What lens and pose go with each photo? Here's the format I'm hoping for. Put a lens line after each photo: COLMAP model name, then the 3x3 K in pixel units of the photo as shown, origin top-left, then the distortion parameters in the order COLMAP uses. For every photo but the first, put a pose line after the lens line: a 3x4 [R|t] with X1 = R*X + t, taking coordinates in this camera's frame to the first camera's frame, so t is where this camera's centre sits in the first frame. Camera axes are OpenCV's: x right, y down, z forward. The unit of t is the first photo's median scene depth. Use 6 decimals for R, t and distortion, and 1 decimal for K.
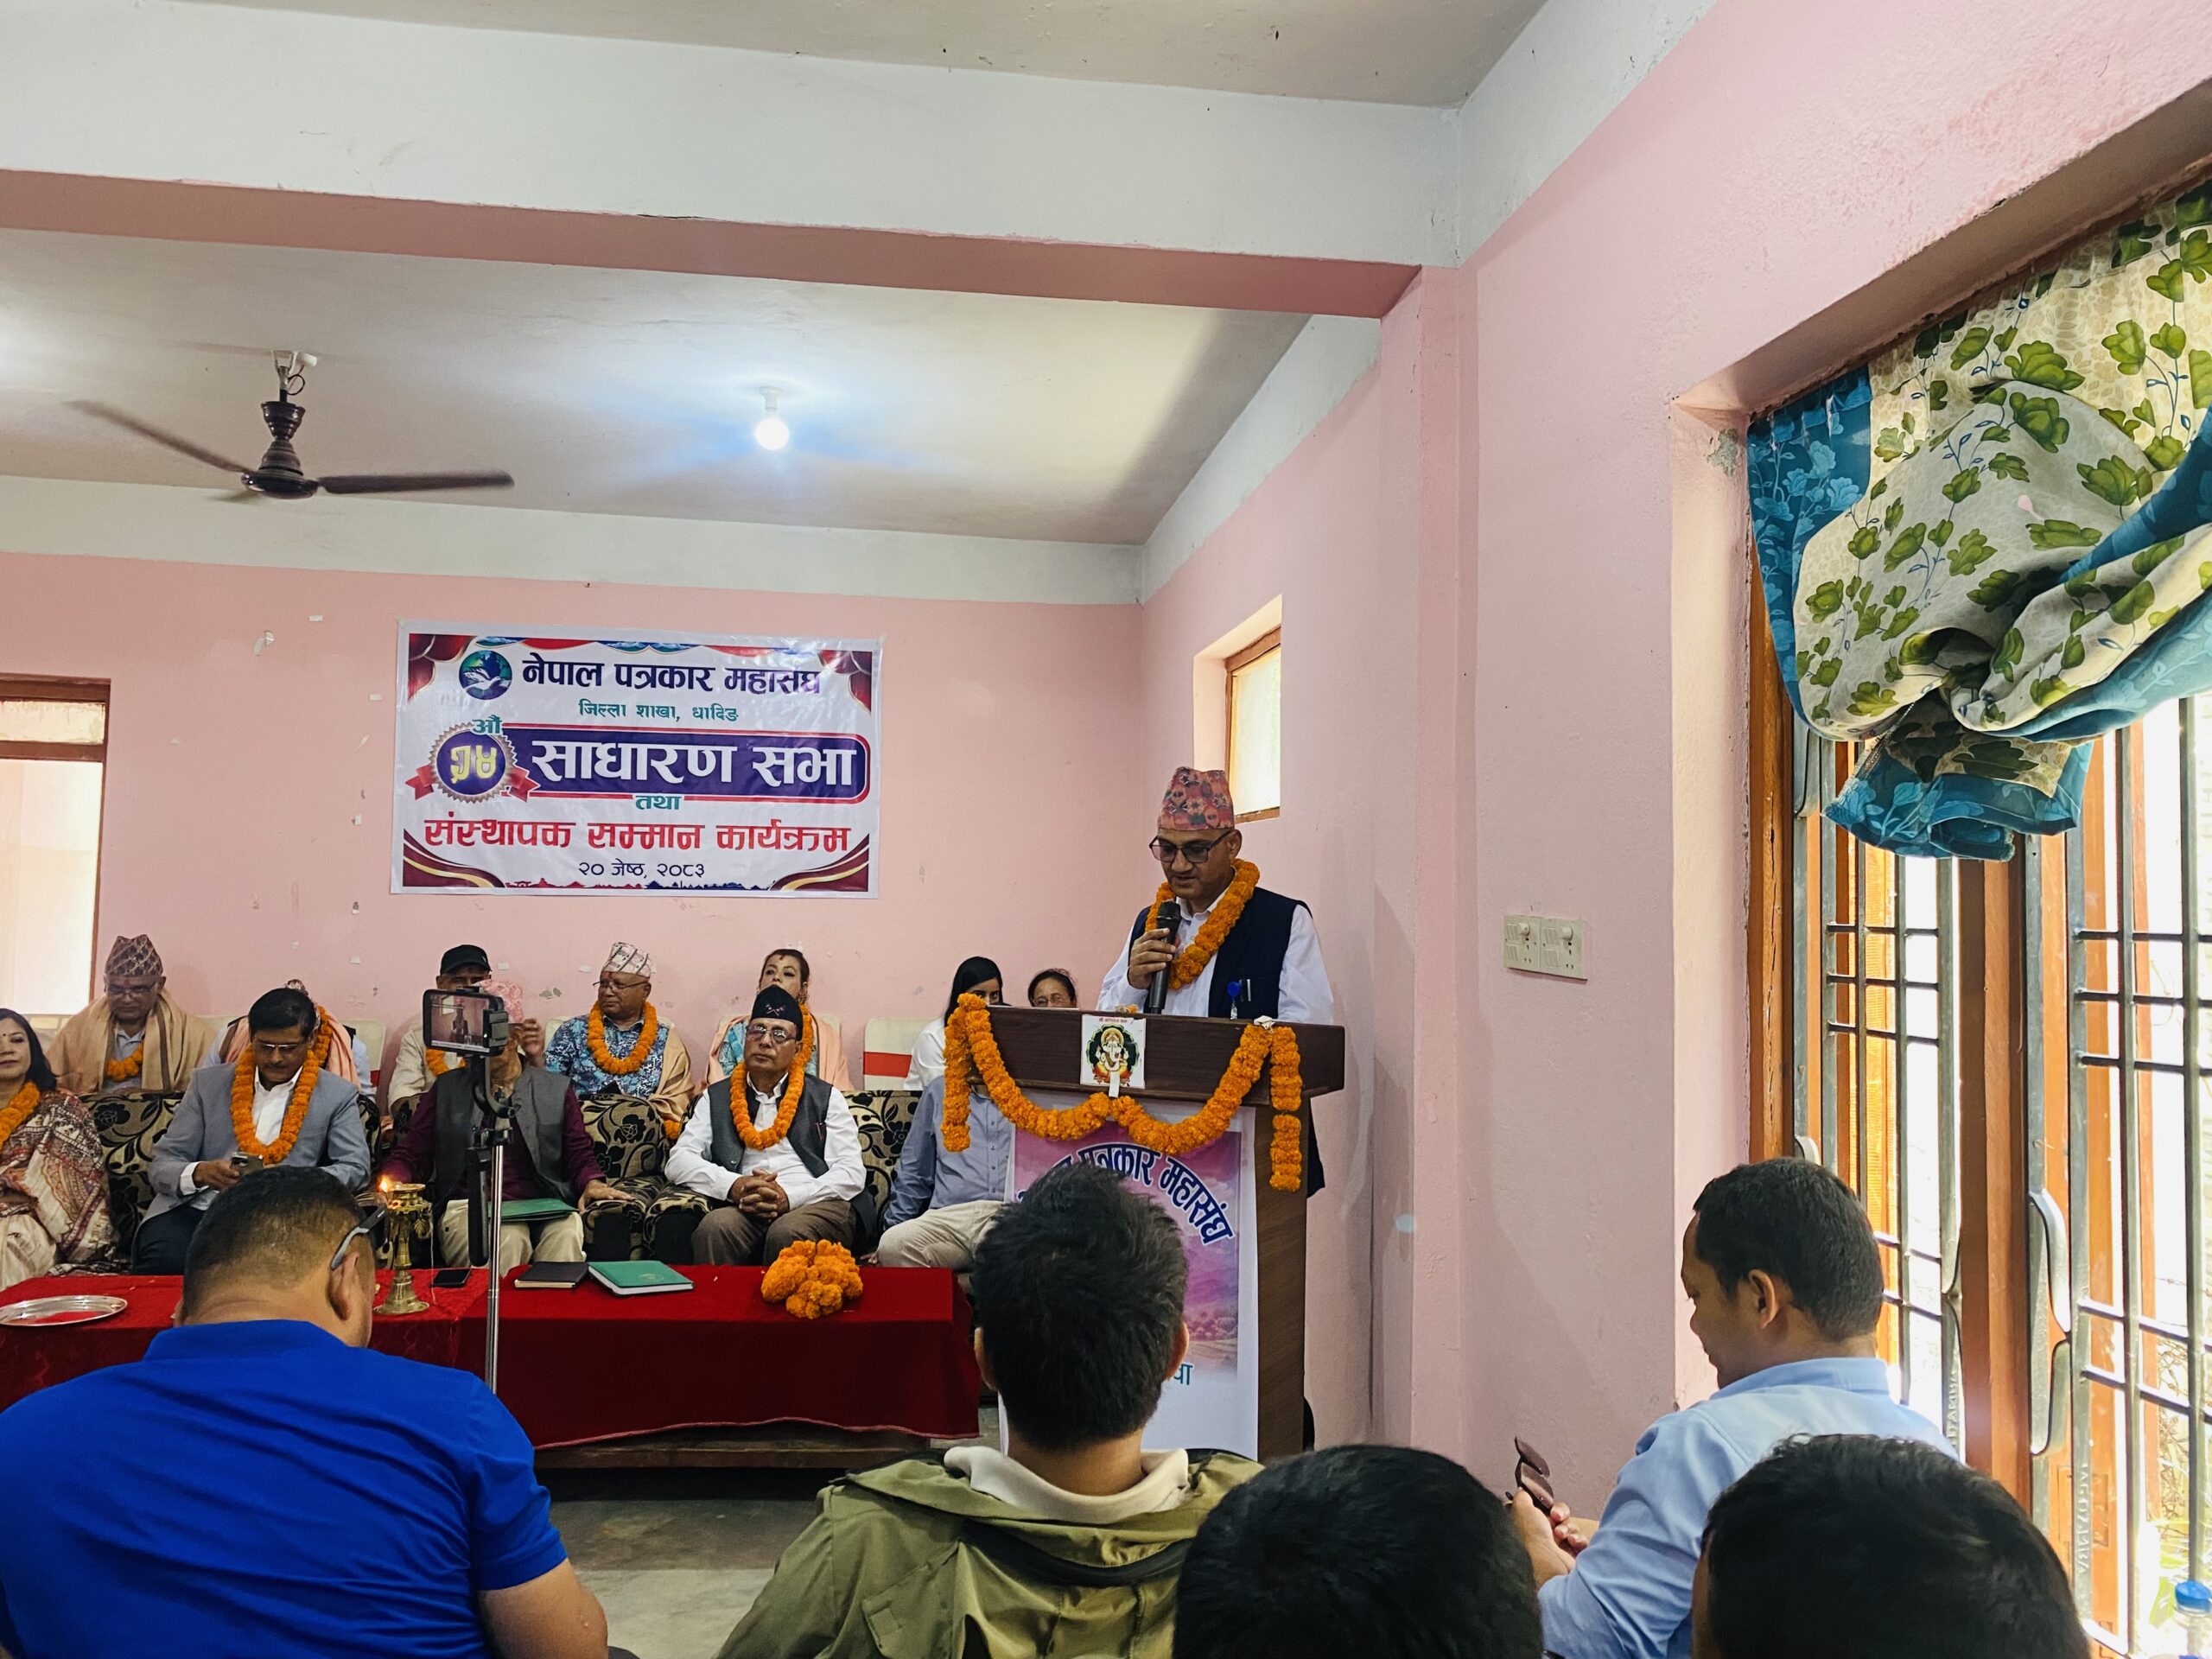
lens RADIAL K [[1706.6, 0, 1100.0], [0, 1706.6, 829.0], [0, 0, 1]] dist [0.056996, -0.078960]
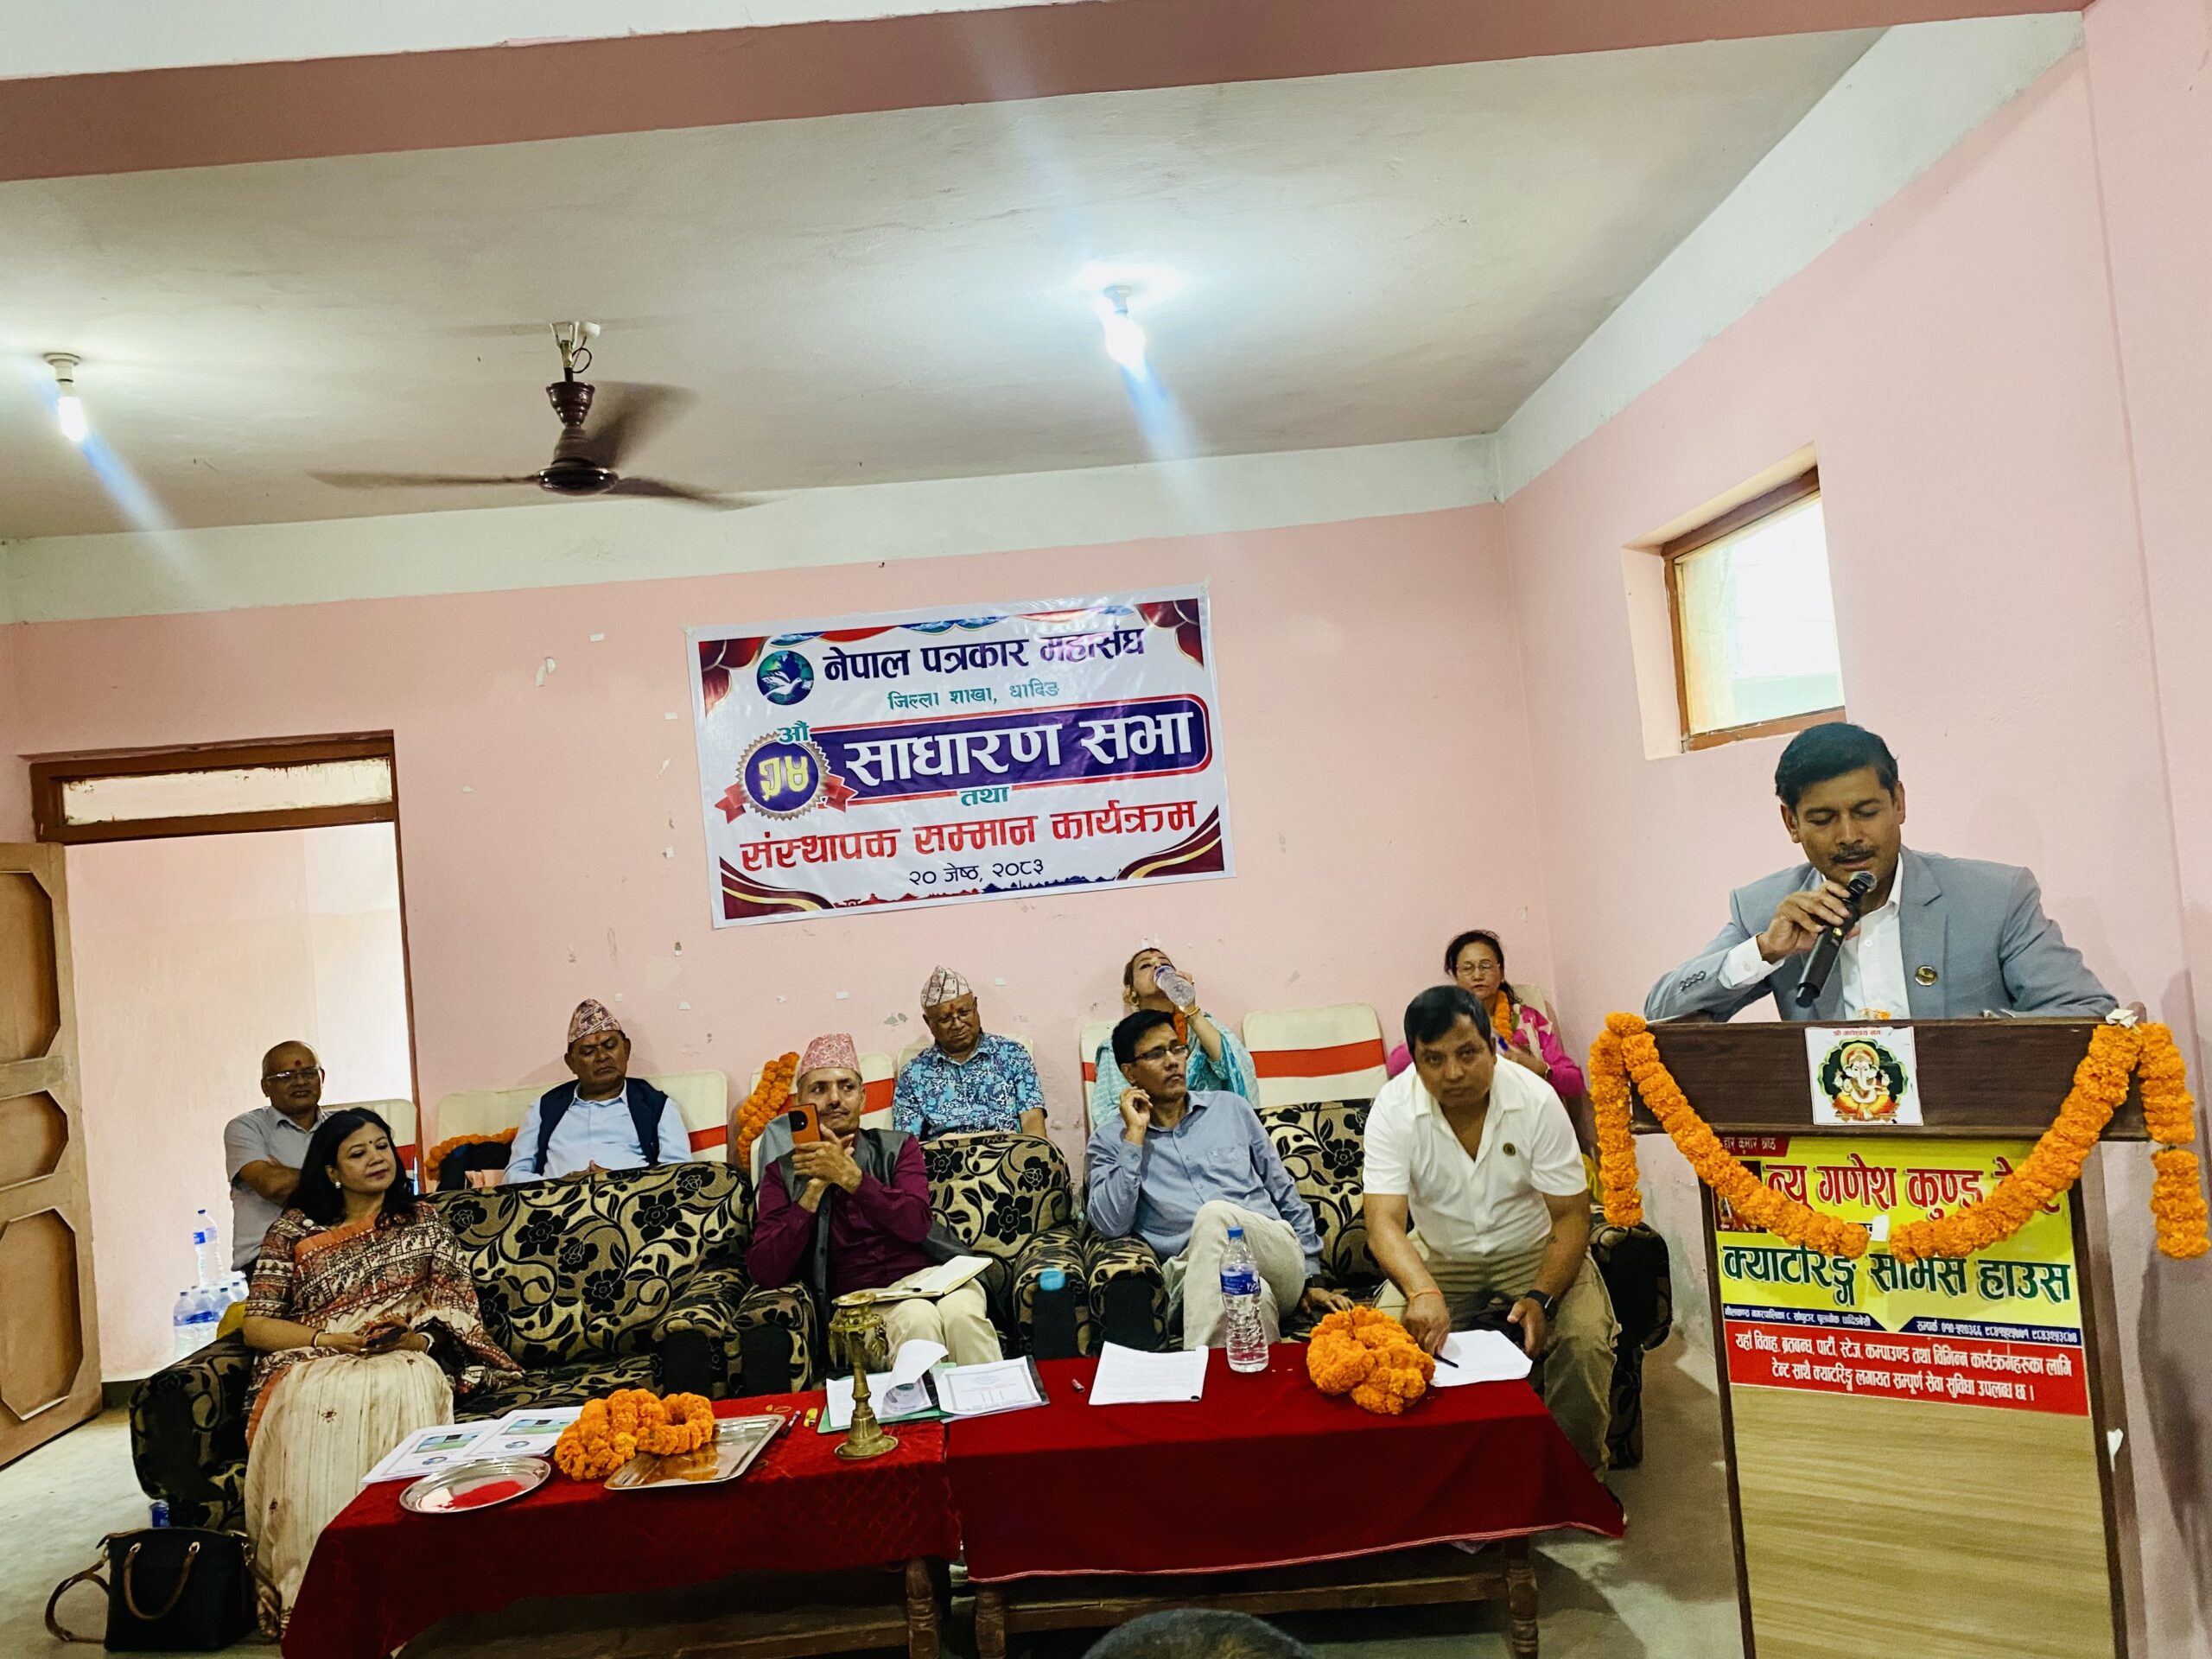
lens RADIAL K [[1706.6, 0, 1097.0], [0, 1706.6, 806.0], [0, 0, 1]] dist [0.056996, -0.078960]
pose [[0.987158, -0.112751, -0.113163, -0.101584], [0.114361, 0.993408, 0.007821, -0.010970], [0.111535, -0.020662, 0.993546, 0.122098]]
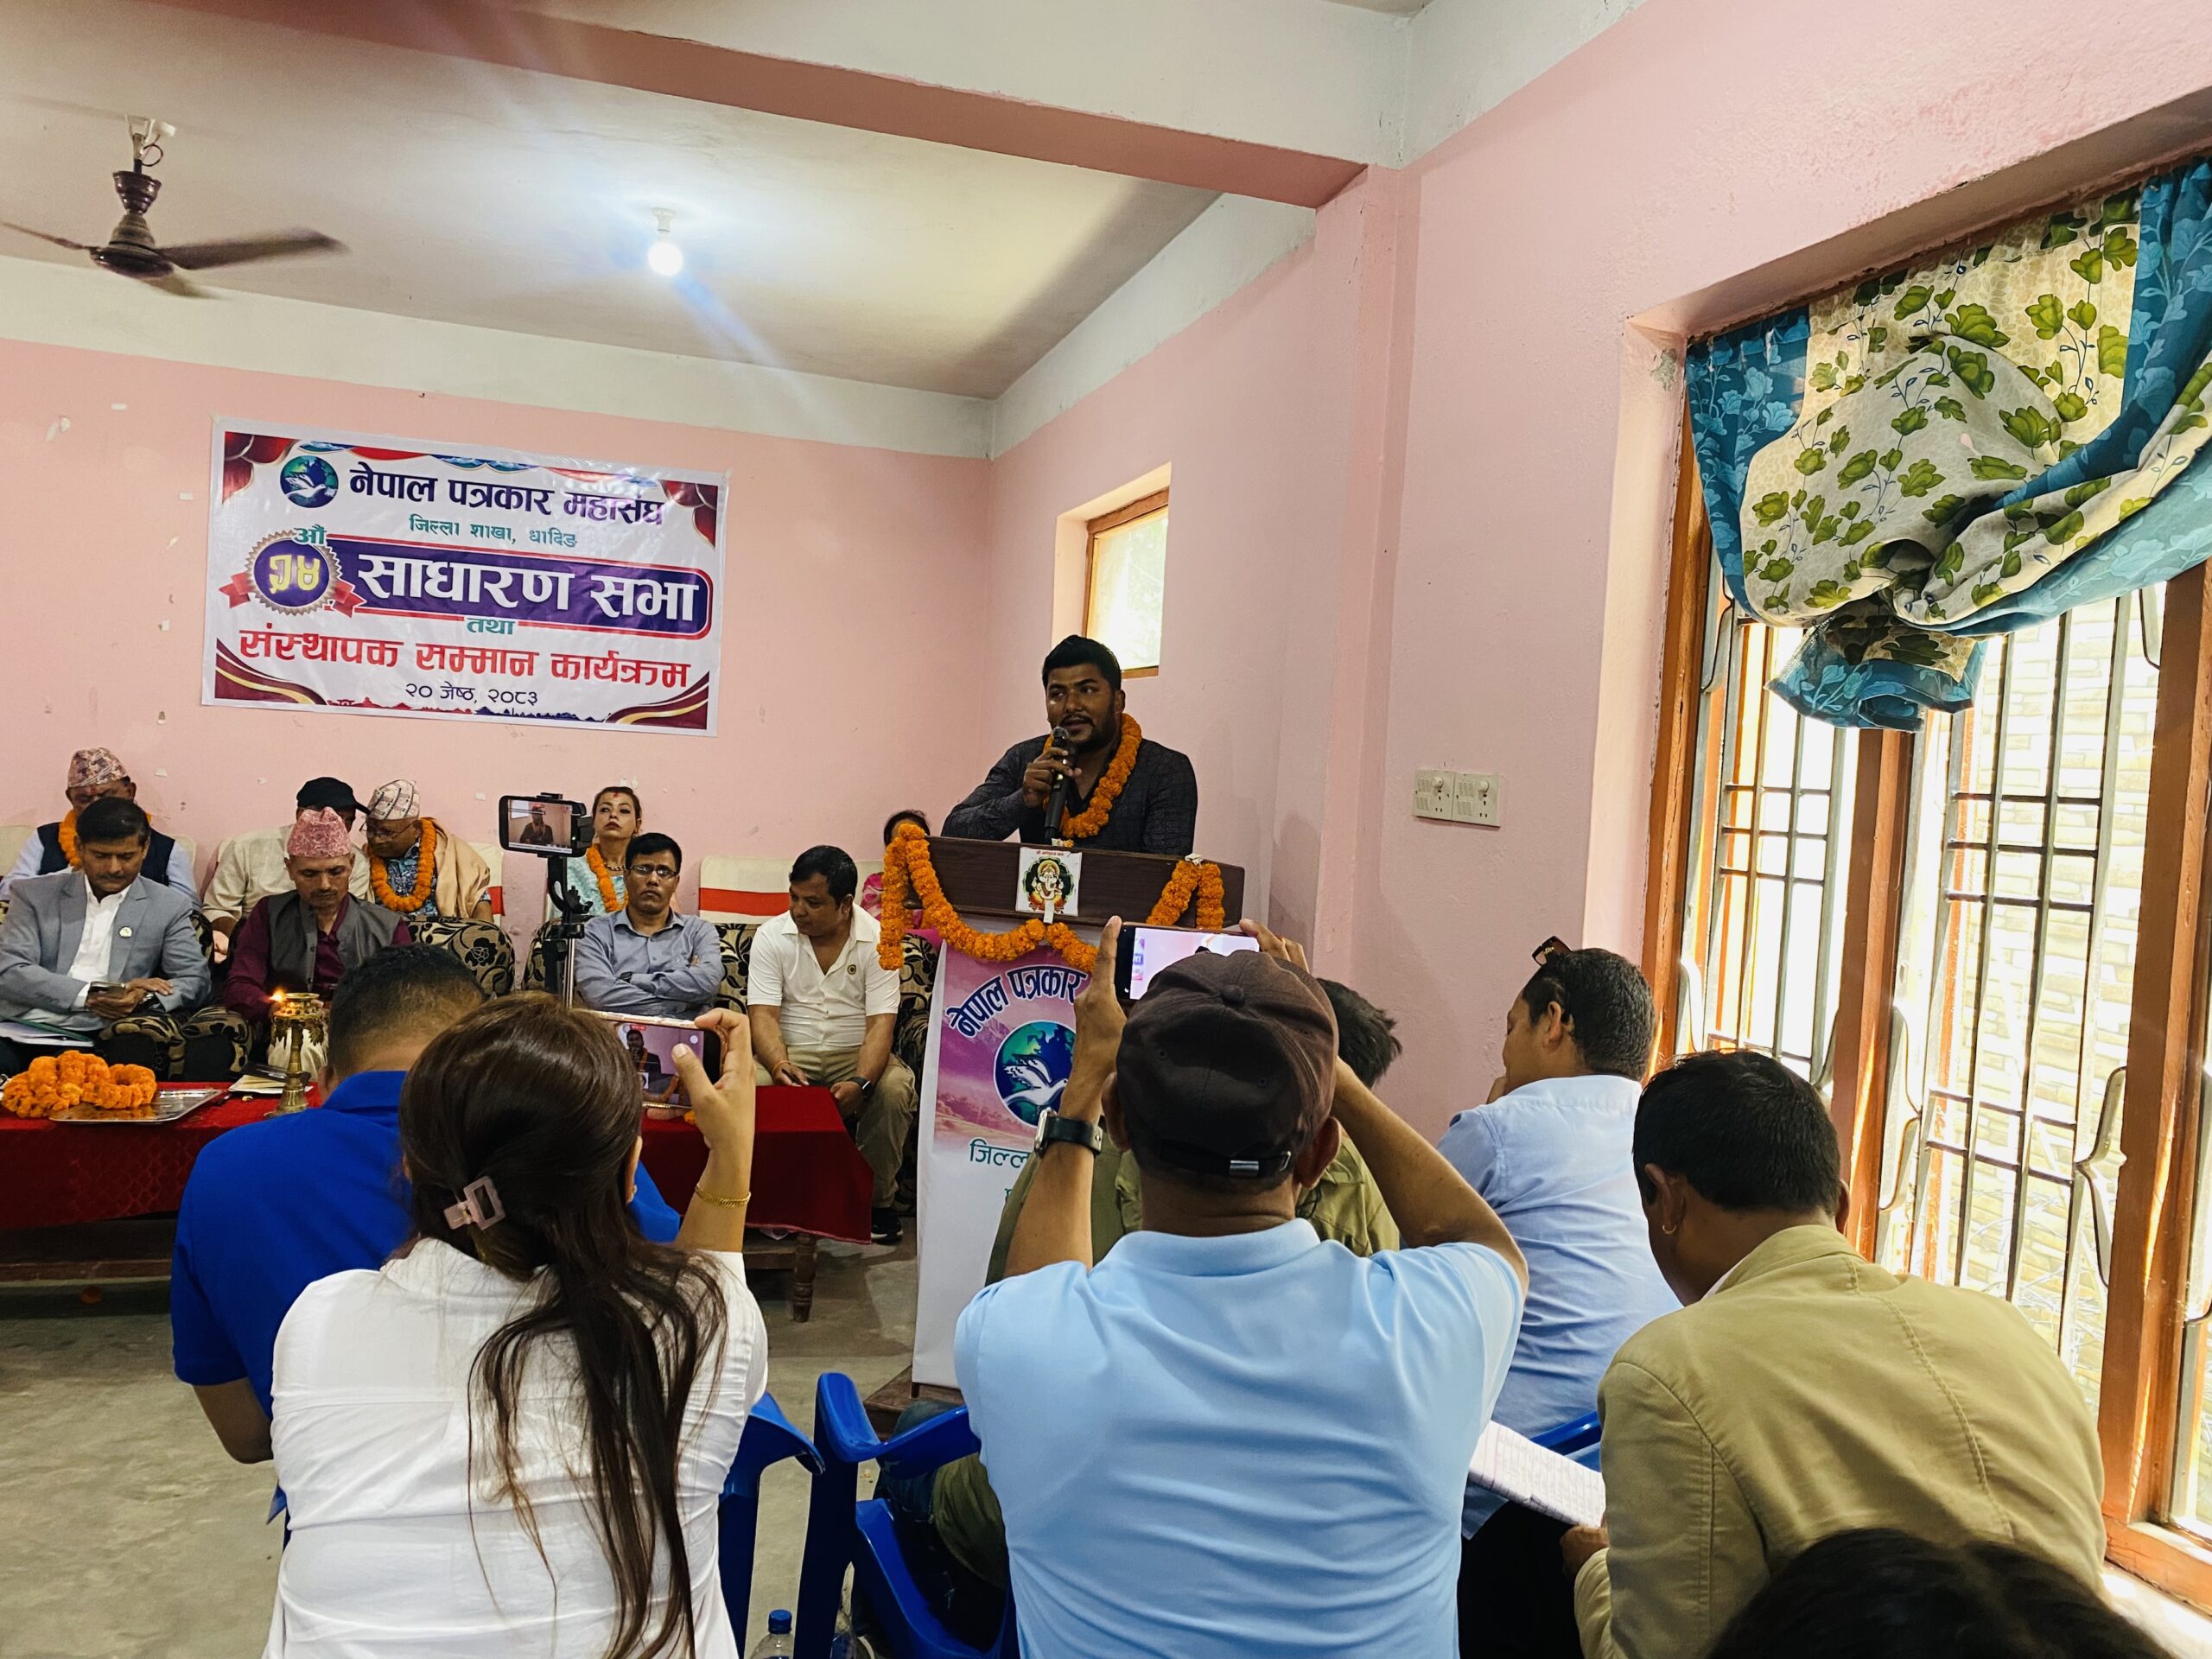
lens RADIAL K [[1706.6, 0, 1116.6], [0, 1706.6, 822.1], [0, 0, 1]] dist [0.056996, -0.078960]
pose [[0.986246, 0.040901, 0.160144, -0.059334], [-0.053054, 0.995966, 0.072364, 0.006059], [-0.156539, -0.079865, 0.984438, -0.032274]]
